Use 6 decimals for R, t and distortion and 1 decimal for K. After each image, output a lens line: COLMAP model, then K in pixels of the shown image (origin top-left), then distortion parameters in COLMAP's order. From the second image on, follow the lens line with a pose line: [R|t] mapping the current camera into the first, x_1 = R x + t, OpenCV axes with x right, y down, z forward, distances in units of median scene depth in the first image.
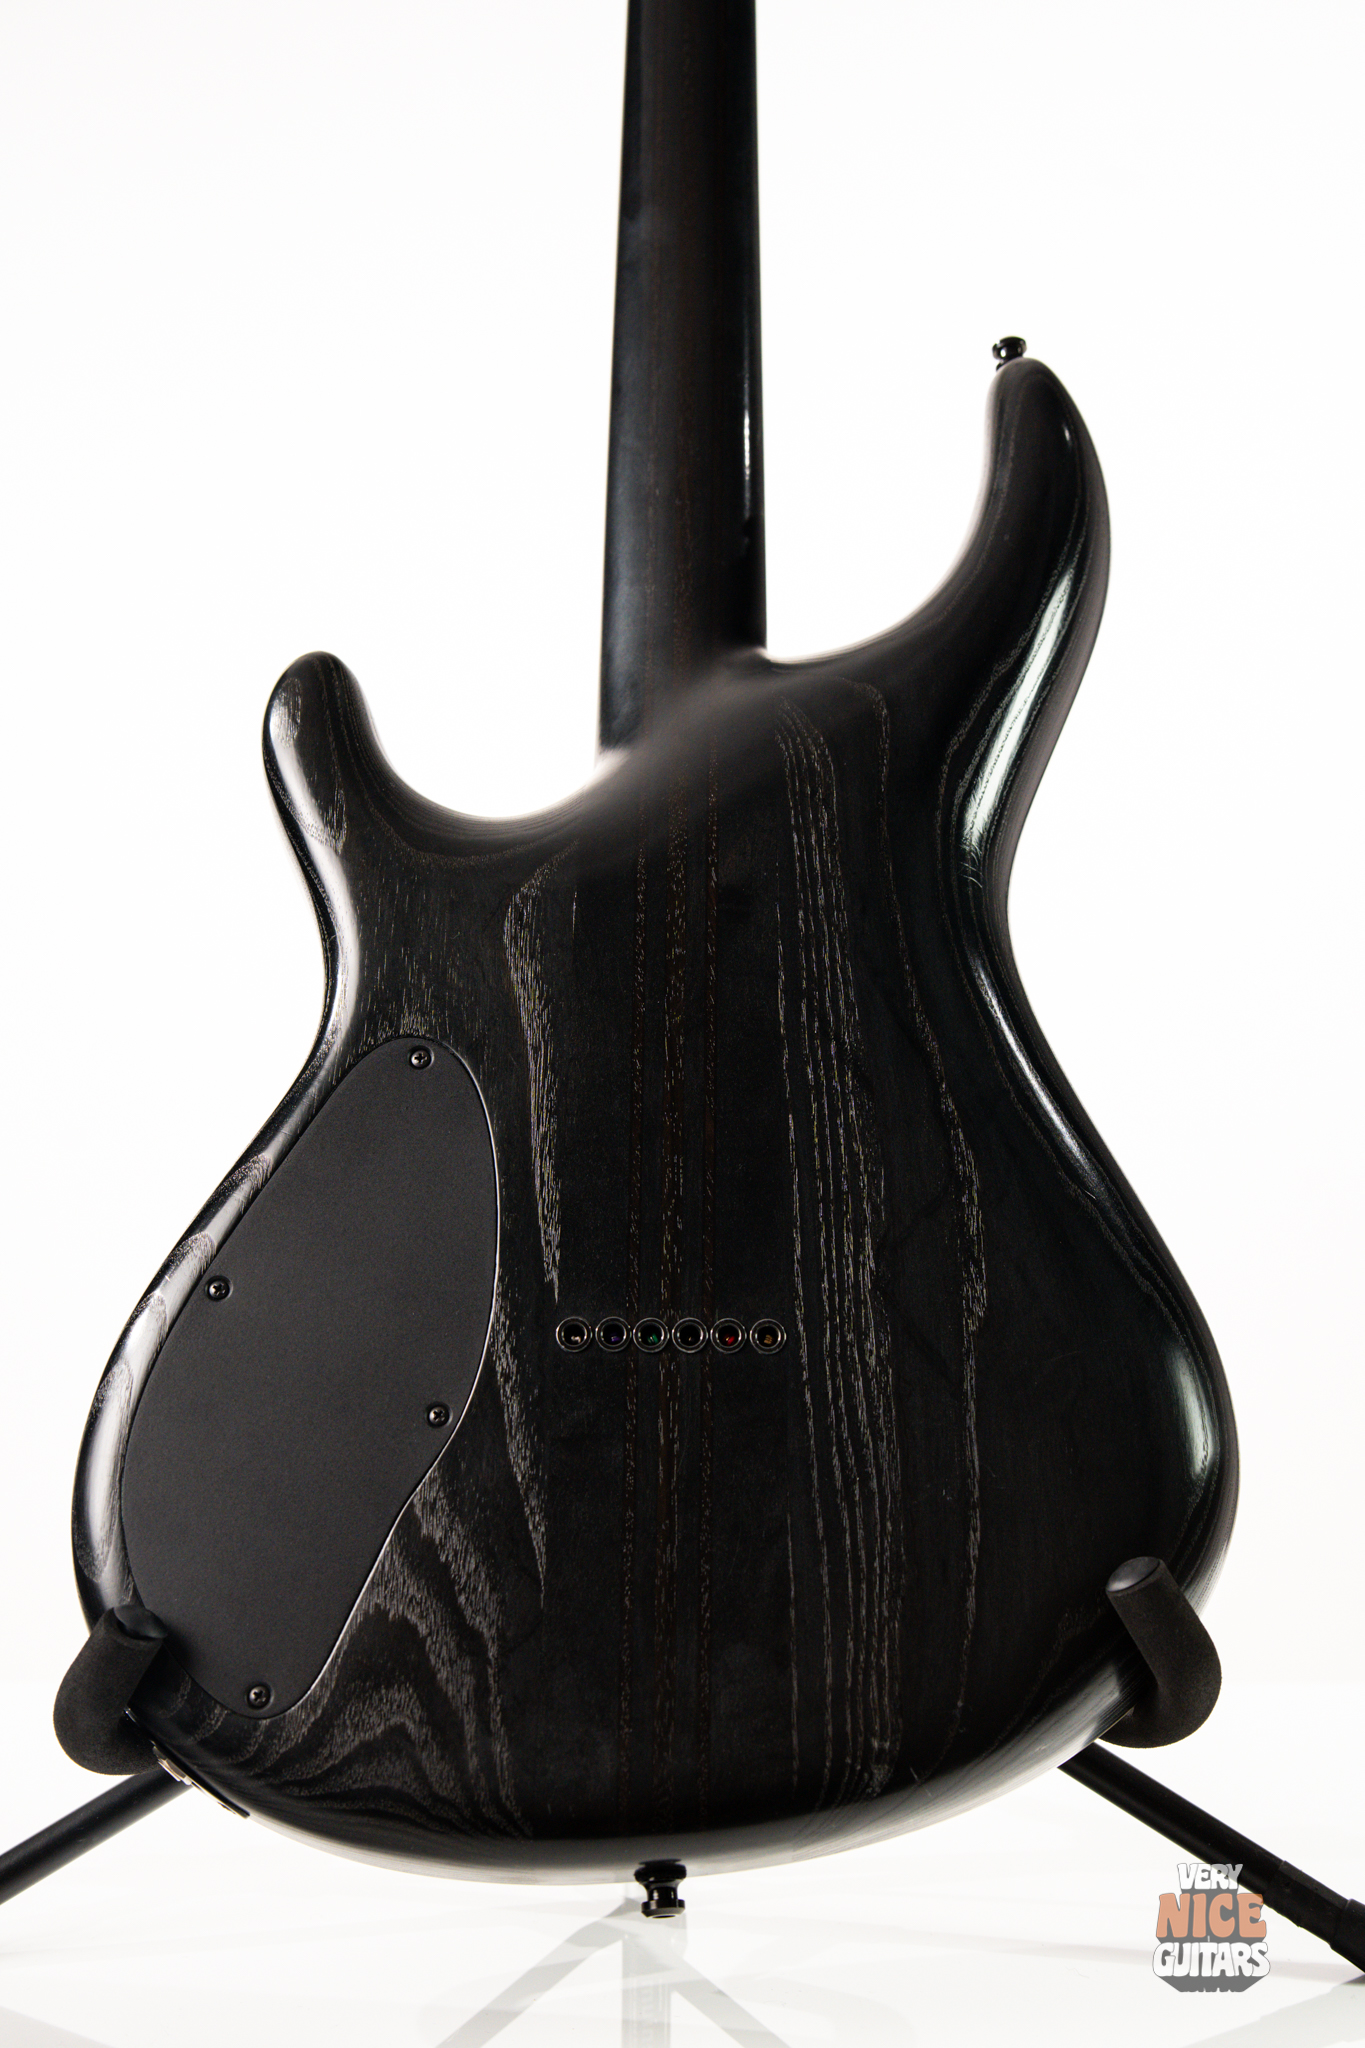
lens RADIAL K [[3012.1, 0, 680.9], [0, 3012.1, 1018.6], [0, 0, 1]] dist [0.103424, -0.227845]
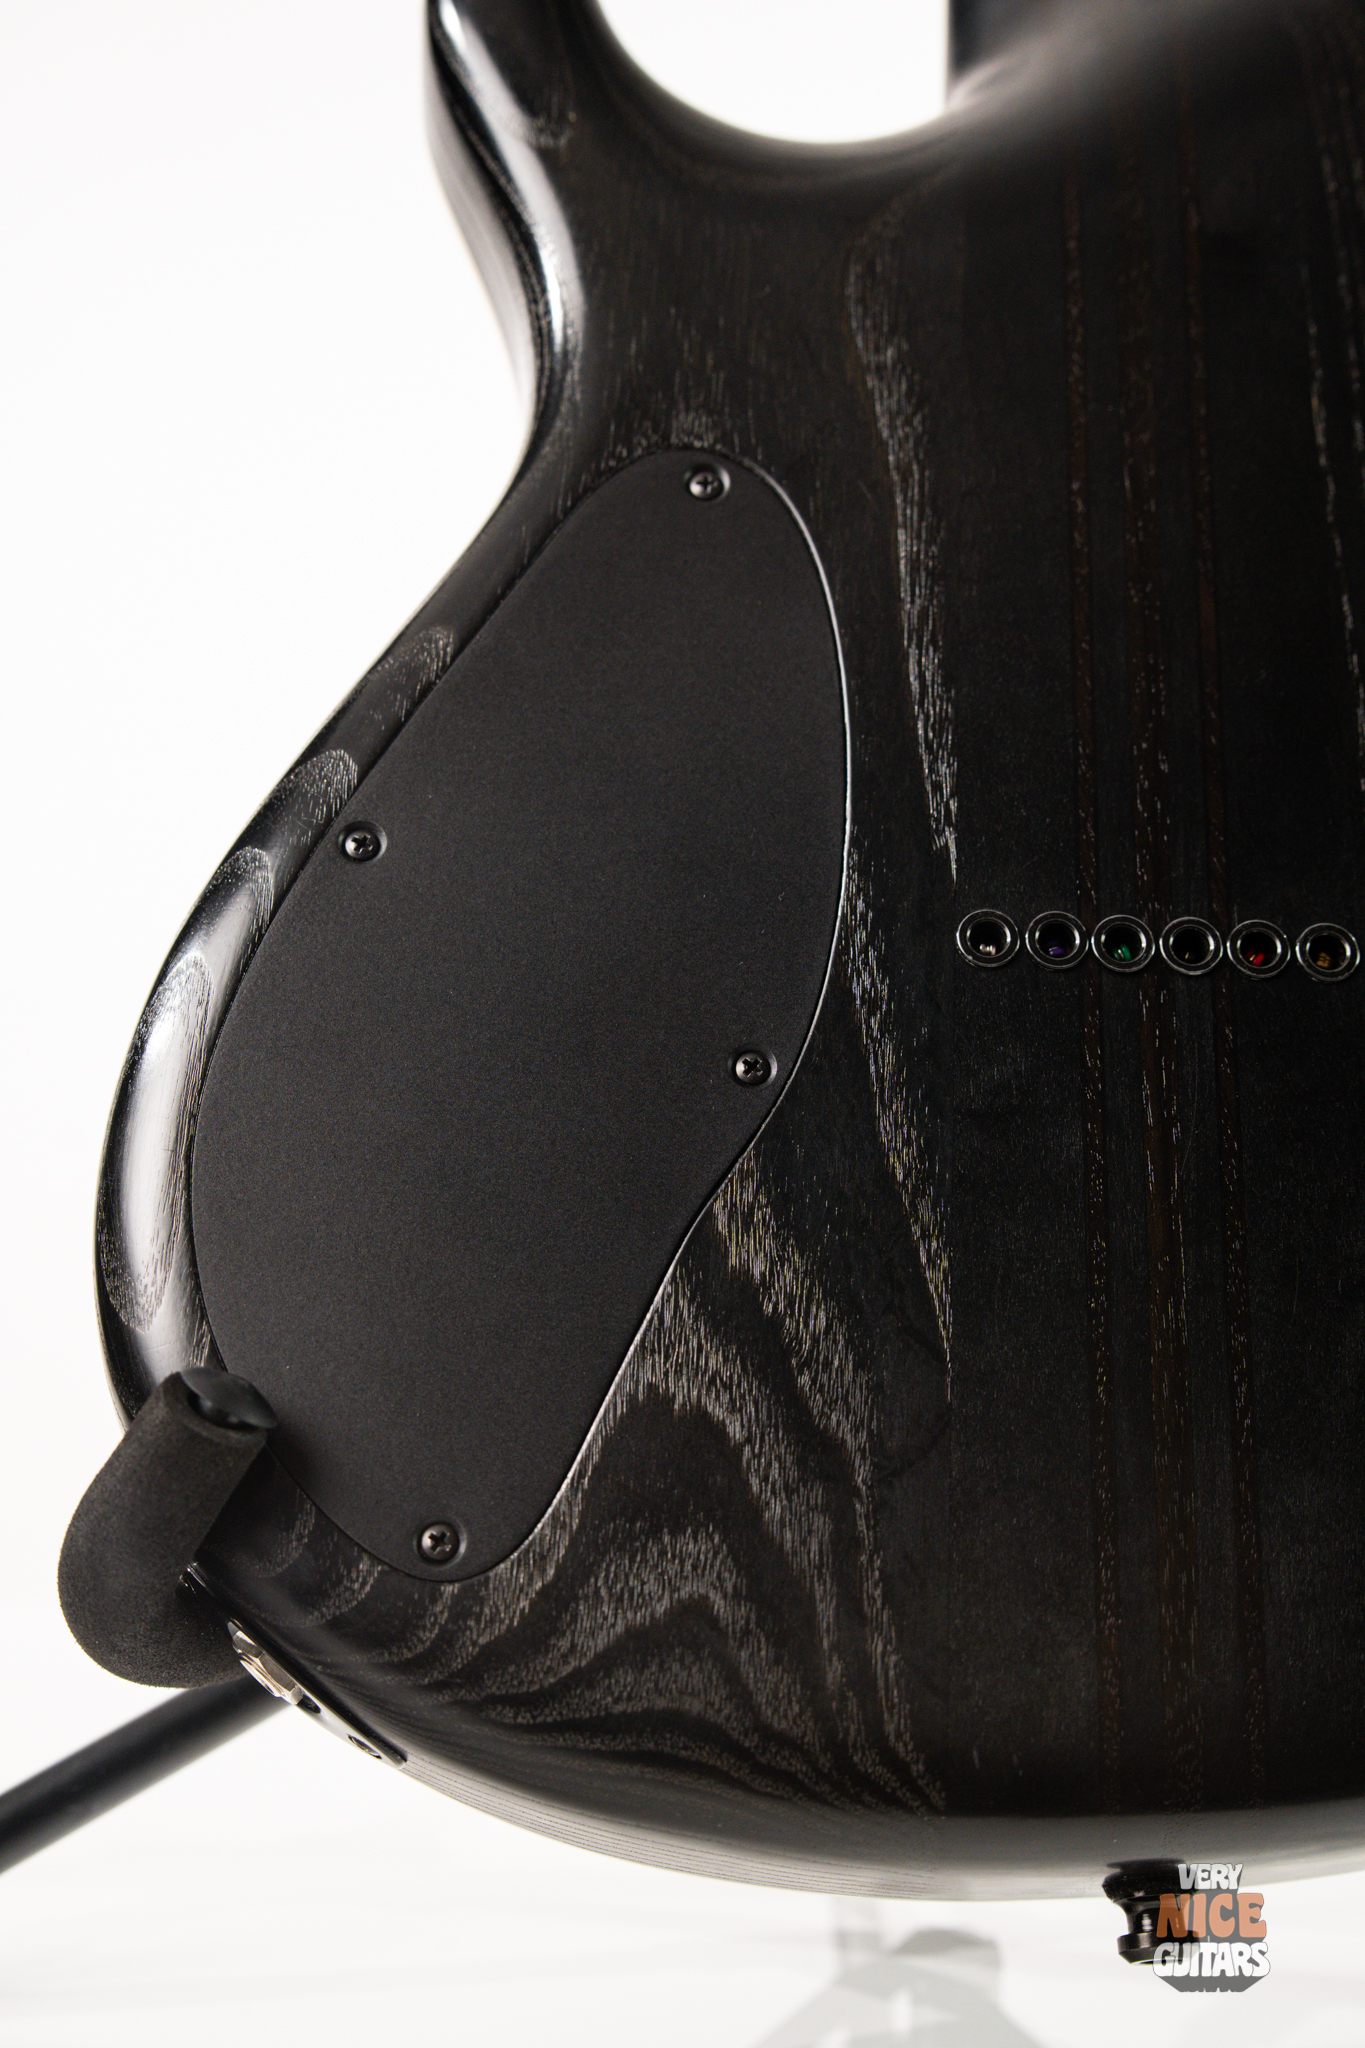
lens RADIAL K [[3012.1, 0, 680.9], [0, 3012.1, 1018.6], [0, 0, 1]] dist [0.103424, -0.227845]
pose [[0.998659, 0.033248, 0.039678, -0.118649], [-0.032903, 0.999415, -0.009337, 0.130748], [-0.039965, 0.008019, 0.999169, 0.444171]]
